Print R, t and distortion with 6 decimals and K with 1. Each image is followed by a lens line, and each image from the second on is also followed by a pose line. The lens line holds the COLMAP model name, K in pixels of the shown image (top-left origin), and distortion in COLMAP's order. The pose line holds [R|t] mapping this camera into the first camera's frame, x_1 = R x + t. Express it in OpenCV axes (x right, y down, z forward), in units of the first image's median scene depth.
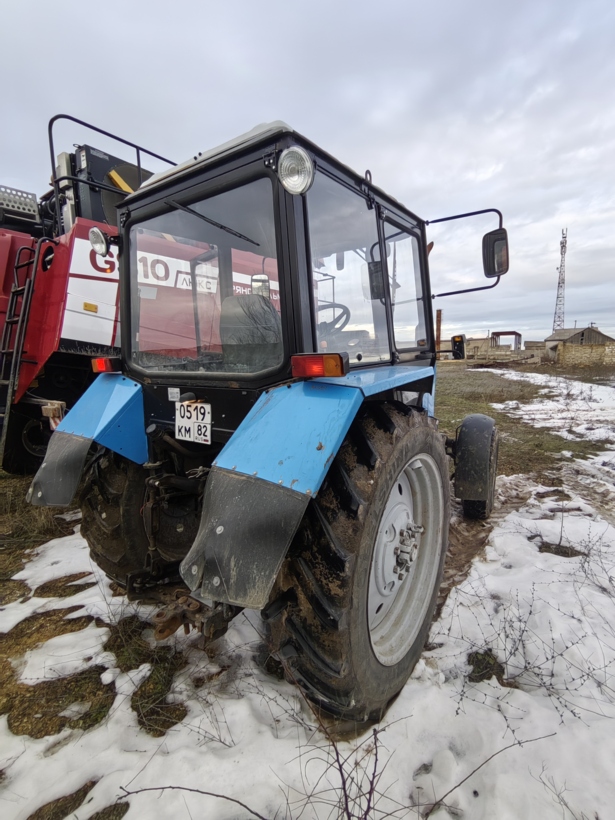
lens RADIAL K [[387.7, 0, 312.4], [0, 387.7, 410.9], [0, 0, 1]] dist [0.001041, -0.010081]
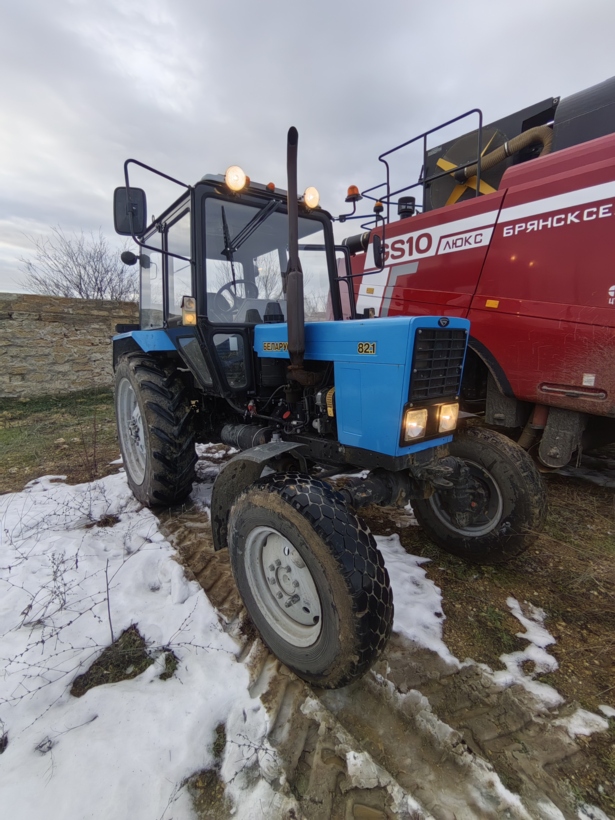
lens RADIAL K [[387.7, 0, 308.0], [0, 387.7, 408.5], [0, 0, 1]] dist [0.001041, -0.010081]
pose [[-0.310221, 0.194646, -0.930525, 1.629089], [-0.124869, 0.961992, 0.242857, -0.284779], [0.942428, 0.191533, -0.274125, 2.180967]]
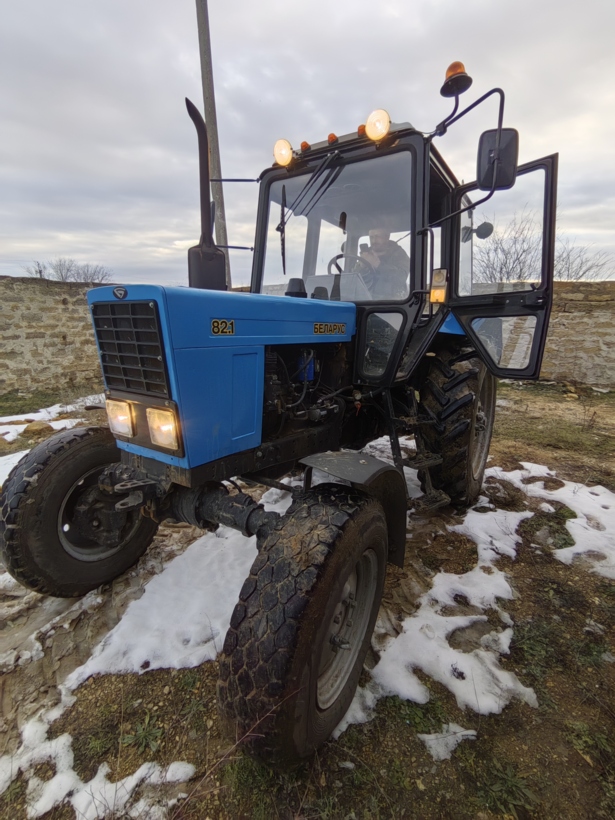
lens RADIAL K [[387.7, 0, 304.8], [0, 387.7, 409.0], [0, 0, 1]] dist [0.001041, -0.010081]
pose [[-0.999366, 0.021377, -0.028480, 0.270806], [0.009854, 0.934546, 0.355705, -0.350605], [0.034220, 0.355199, -0.934164, 2.958851]]
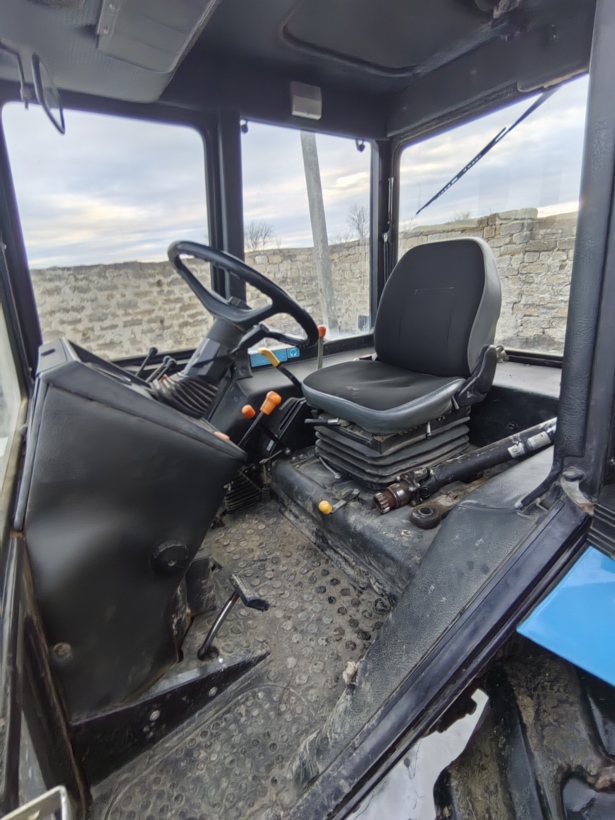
lens RADIAL K [[387.7, 0, 308.0], [0, 387.7, 417.2], [0, 0, 1]] dist [0.001041, -0.010081]
pose [[-0.925546, -0.040472, 0.376467, -0.275945], [0.150225, 0.873415, 0.463226, -0.389280], [-0.347559, 0.485292, -0.802306, 1.820132]]
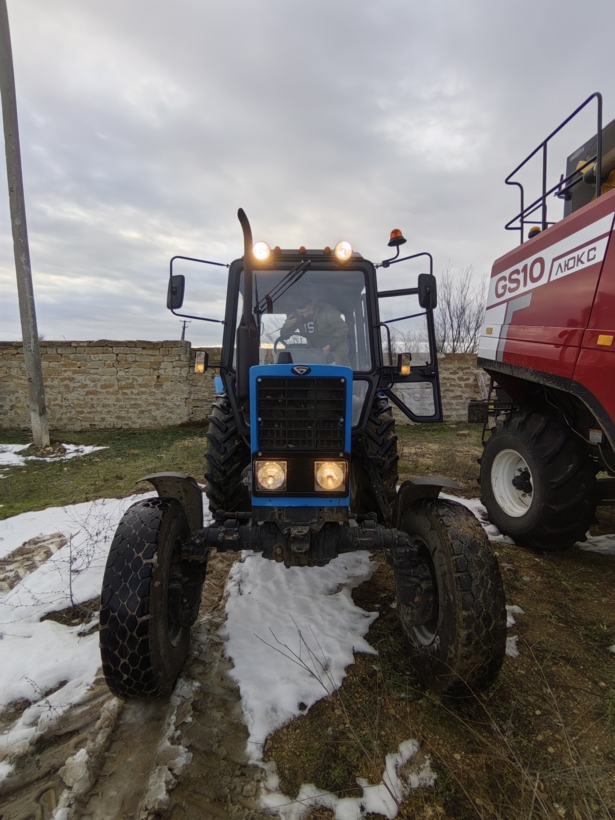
lens RADIAL K [[387.7, 0, 307.1], [0, 387.7, 408.7], [0, 0, 1]] dist [0.001041, -0.010081]
pose [[-0.815615, 0.057238, -0.575756, 1.100327], [-0.071581, 0.977468, 0.198575, -0.392051], [0.574149, 0.203174, -0.793141, 2.936679]]
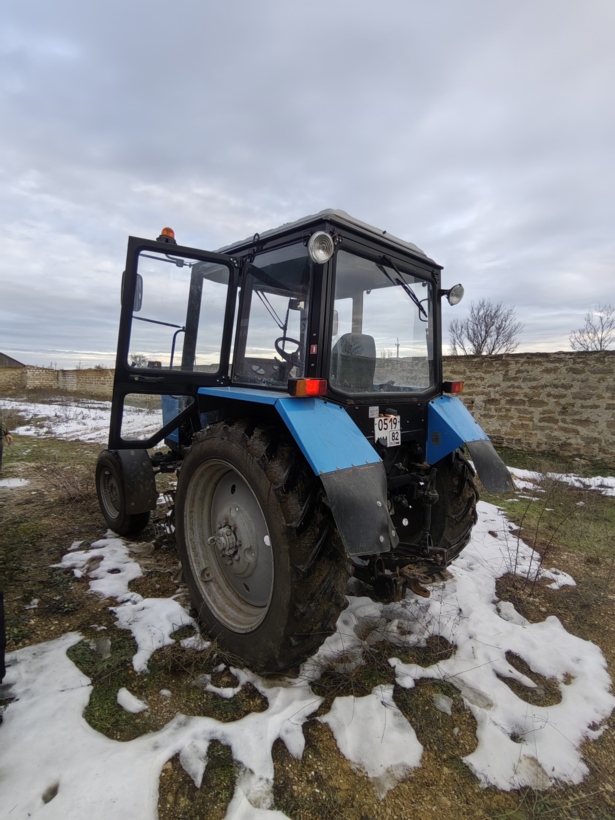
lens RADIAL K [[387.7, 0, 314.9], [0, 387.7, 409.2], [0, 0, 1]] dist [0.001041, -0.010081]
pose [[0.198026, -0.055057, 0.978649, -1.562464], [0.115215, 0.992807, 0.032541, -0.110718], [-0.973402, 0.106311, 0.202945, 0.947577]]
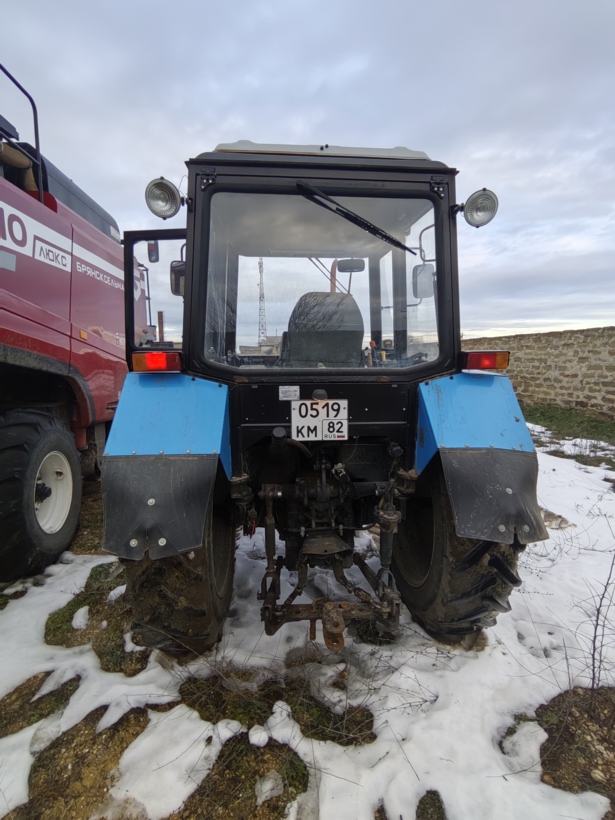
lens RADIAL K [[387.7, 0, 308.1], [0, 387.7, 409.8], [0, 0, 1]] dist [0.001041, -0.010081]
pose [[0.769560, -0.074503, 0.634214, -0.919473], [0.080665, 0.996557, 0.019189, -0.017112], [-0.633459, 0.036392, 0.772920, 0.268981]]
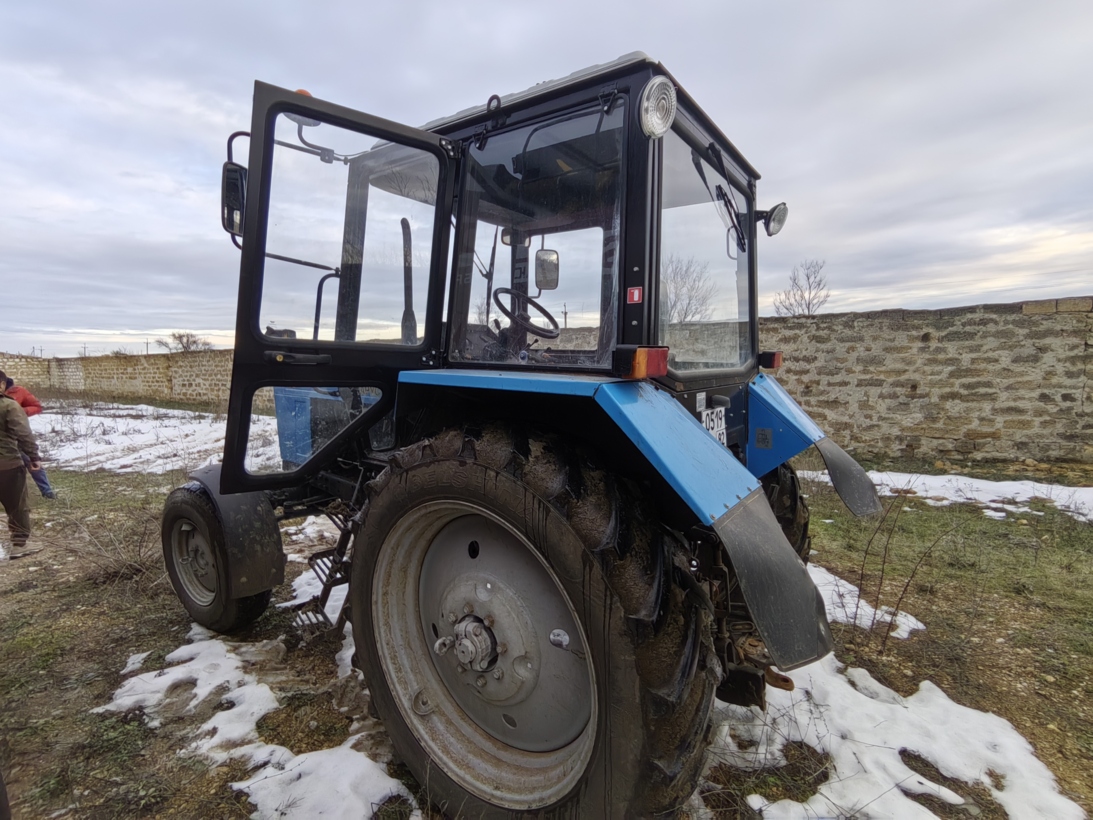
lens RADIAL K [[516.7, 0, 553.7], [0, 516.7, 405.8], [0, 0, 1]] dist [0.001041, -0.010081]
pose [[0.006312, -0.070027, 0.997525, -1.332450], [0.149917, 0.986337, 0.068293, -0.143414], [-0.988678, 0.149115, 0.016724, 1.272188]]
